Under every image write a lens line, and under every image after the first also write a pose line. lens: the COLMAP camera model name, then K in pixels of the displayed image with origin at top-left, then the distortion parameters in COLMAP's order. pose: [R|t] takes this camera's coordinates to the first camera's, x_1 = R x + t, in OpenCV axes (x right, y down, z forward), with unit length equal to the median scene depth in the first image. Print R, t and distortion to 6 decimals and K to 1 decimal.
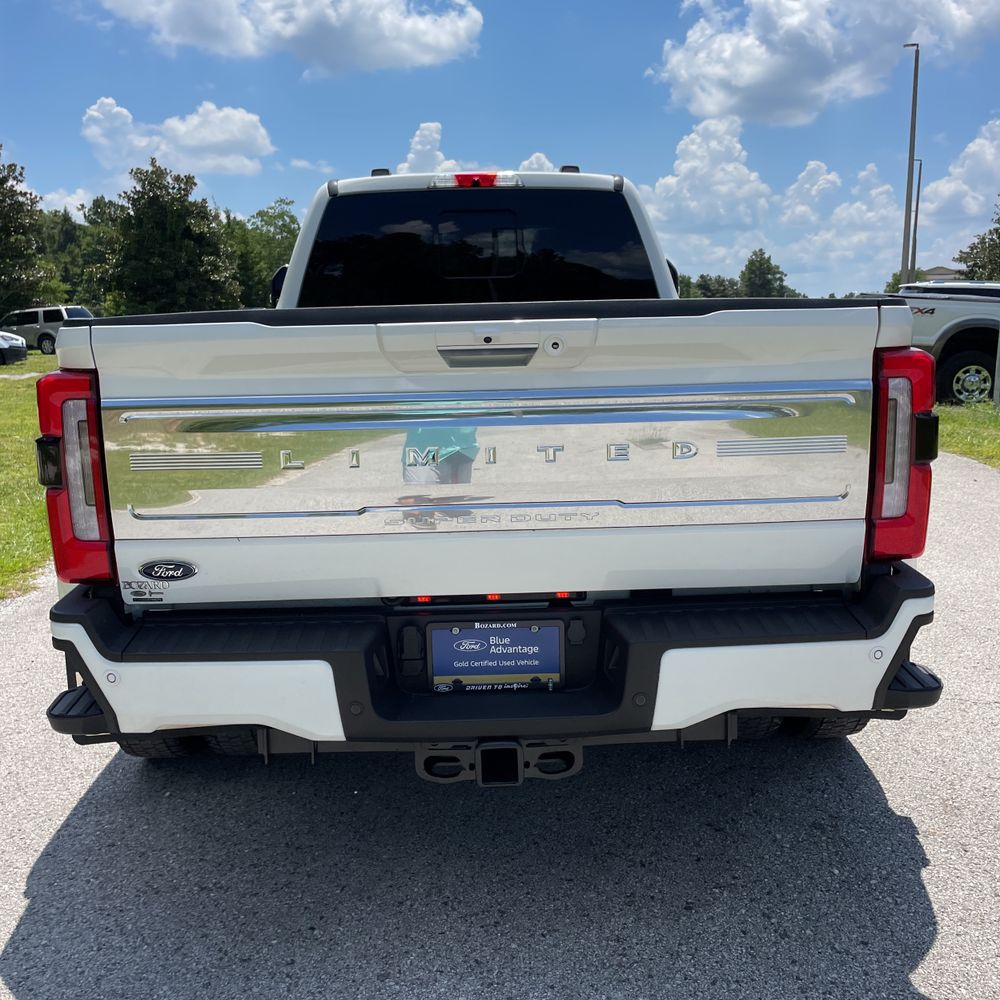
lens RADIAL K [[1065.7, 0, 471.2], [0, 1065.7, 504.8], [0, 0, 1]] dist [0.024030, -0.036341]
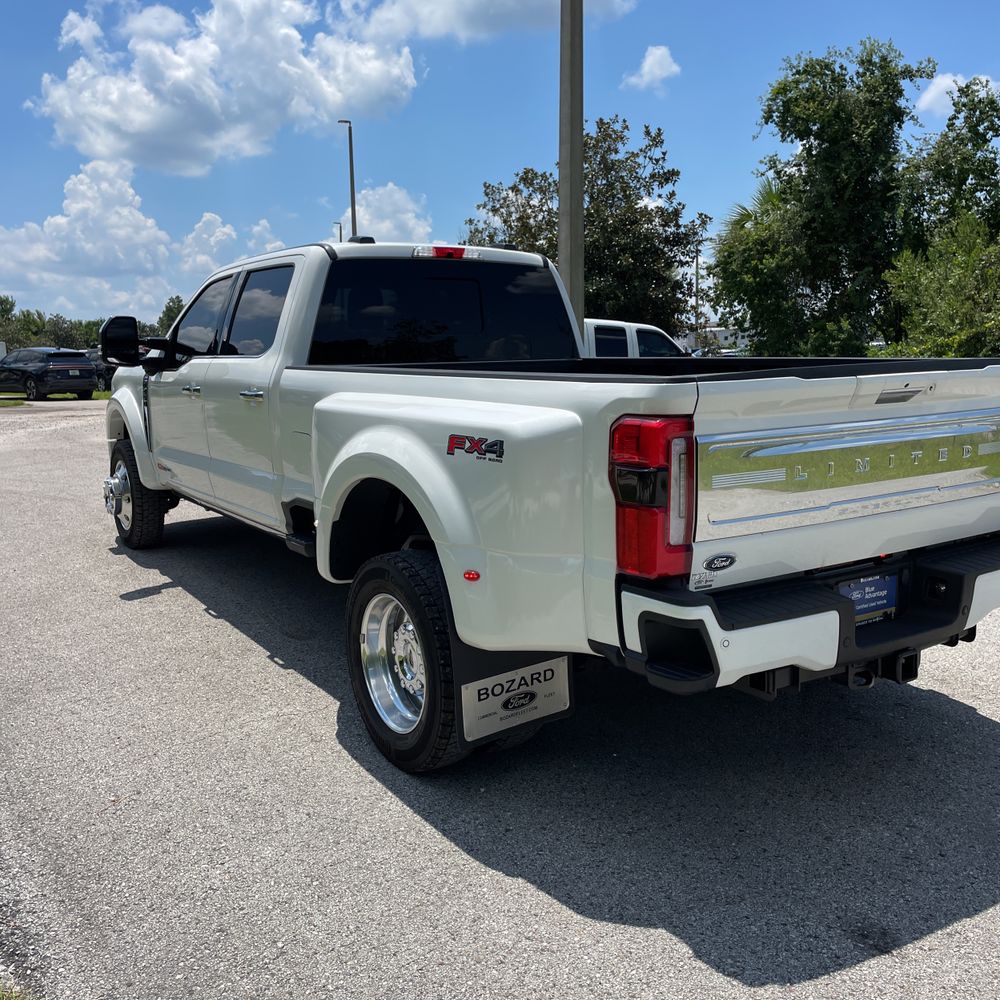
lens RADIAL K [[1078.9, 0, 499.6], [0, 1078.9, 497.9], [0, 0, 1]] dist [0.048128, -0.056545]
pose [[0.832245, -0.067369, 0.550299, -0.638560], [0.095023, 0.995235, -0.021869, -0.007687], [-0.546204, 0.070492, 0.834681, 0.008597]]
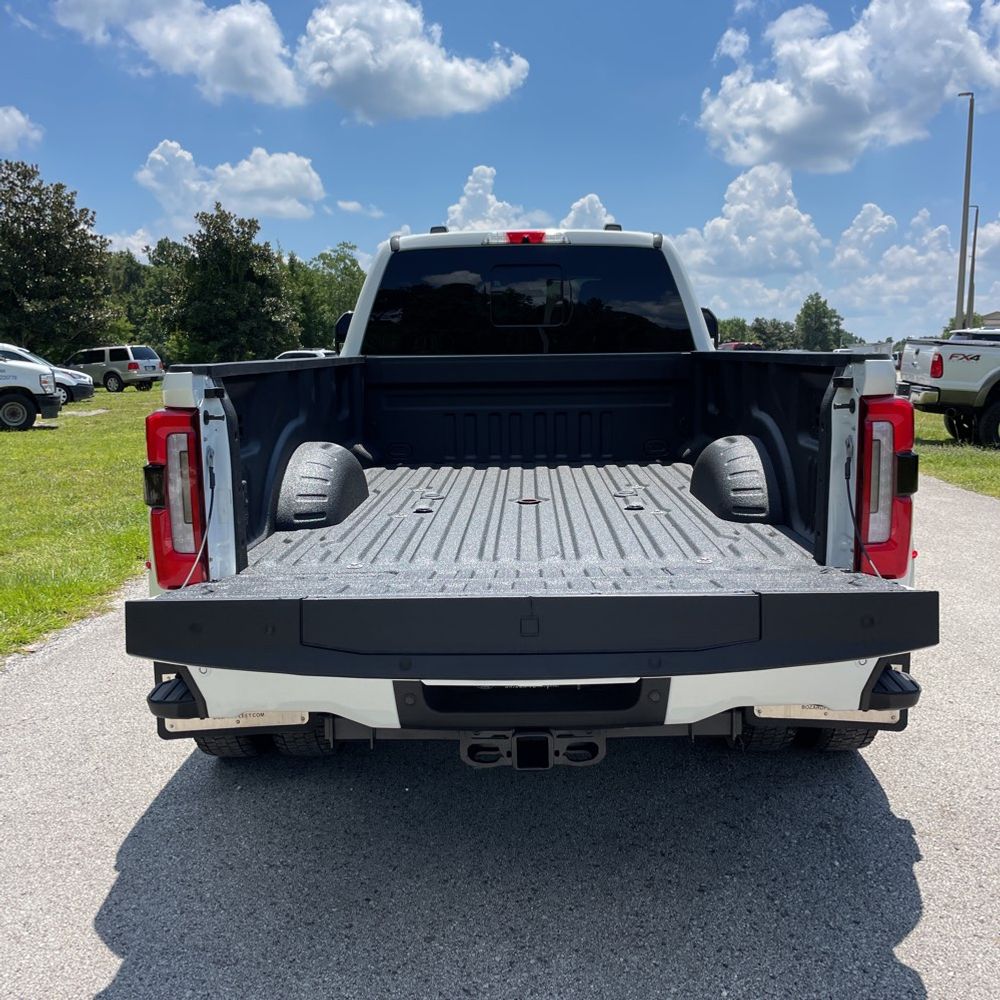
lens RADIAL K [[1065.7, 0, 471.2], [0, 1065.7, 504.8], [0, 0, 1]] dist [0.024030, -0.036341]
pose [[0.998671, 0.013726, -0.049675, 0.006523], [-0.015577, 0.999191, -0.037078, 0.009626], [0.049126, 0.037802, 0.998077, -0.079323]]
